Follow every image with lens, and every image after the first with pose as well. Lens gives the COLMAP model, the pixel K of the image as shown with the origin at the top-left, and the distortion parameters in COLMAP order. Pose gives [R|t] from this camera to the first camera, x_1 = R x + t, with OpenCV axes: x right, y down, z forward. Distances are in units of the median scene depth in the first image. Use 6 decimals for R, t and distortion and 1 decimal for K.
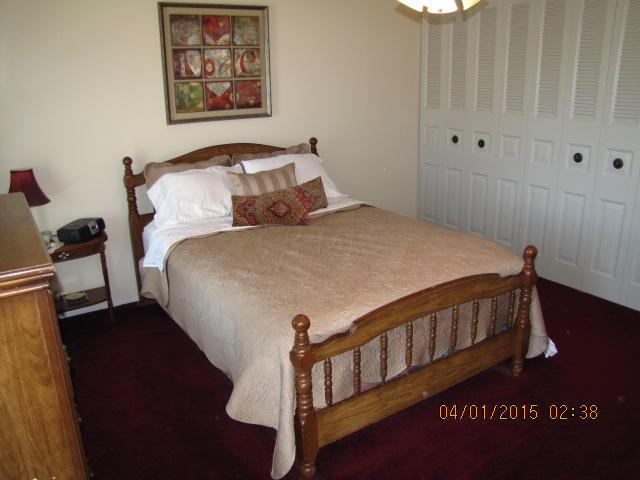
lens RADIAL K [[539.6, 0, 322.2], [0, 539.6, 240.5], [0, 0, 1]] dist [-0.161901, 0.126008]
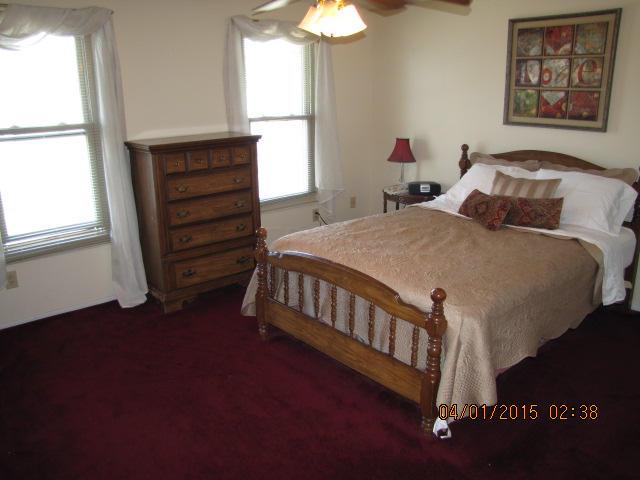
lens RADIAL K [[539.6, 0, 335.8], [0, 539.6, 262.2], [0, 0, 1]] dist [-0.161901, 0.126008]
pose [[0.113329, 0.329716, -0.937253, 0.843617], [-0.291035, 0.912969, 0.285982, -0.163542], [0.949976, 0.240363, 0.199425, 0.481381]]
